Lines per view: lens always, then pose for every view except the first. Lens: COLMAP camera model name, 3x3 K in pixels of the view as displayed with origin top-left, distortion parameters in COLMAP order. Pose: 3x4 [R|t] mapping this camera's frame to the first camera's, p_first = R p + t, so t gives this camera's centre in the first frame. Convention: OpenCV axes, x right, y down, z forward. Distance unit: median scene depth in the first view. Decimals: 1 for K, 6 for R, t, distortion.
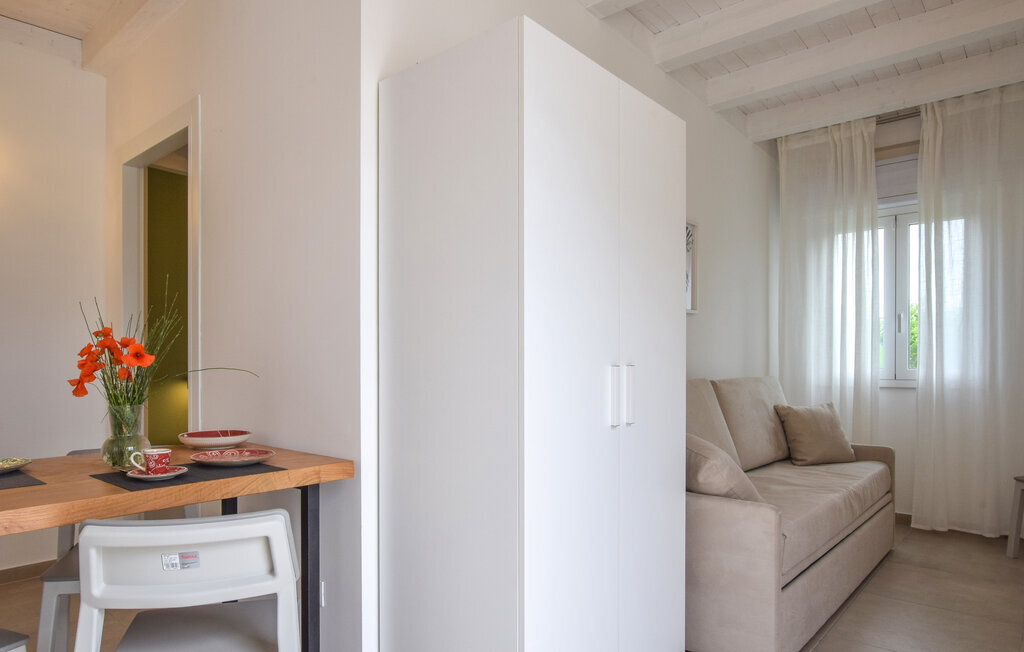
lens RADIAL K [[626.0, 0, 512.0], [0, 626.0, 363.8], [0, 0, 1]] dist [-0.005741, 0.000698]
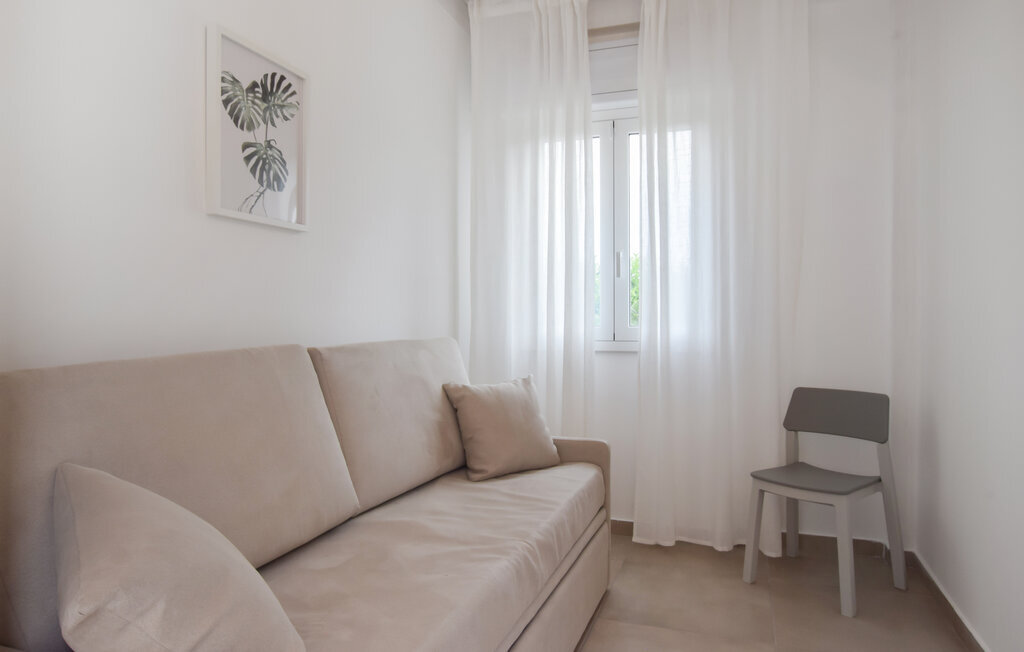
lens RADIAL K [[668.6, 0, 509.1], [0, 668.6, 308.6], [0, 0, 1]] dist [-0.022555, 0.004820]
pose [[0.930702, 0.006675, 0.365718, 0.223573], [0.000616, 0.999803, -0.019815, 0.003050], [-0.365778, 0.018667, 0.930515, 0.330337]]
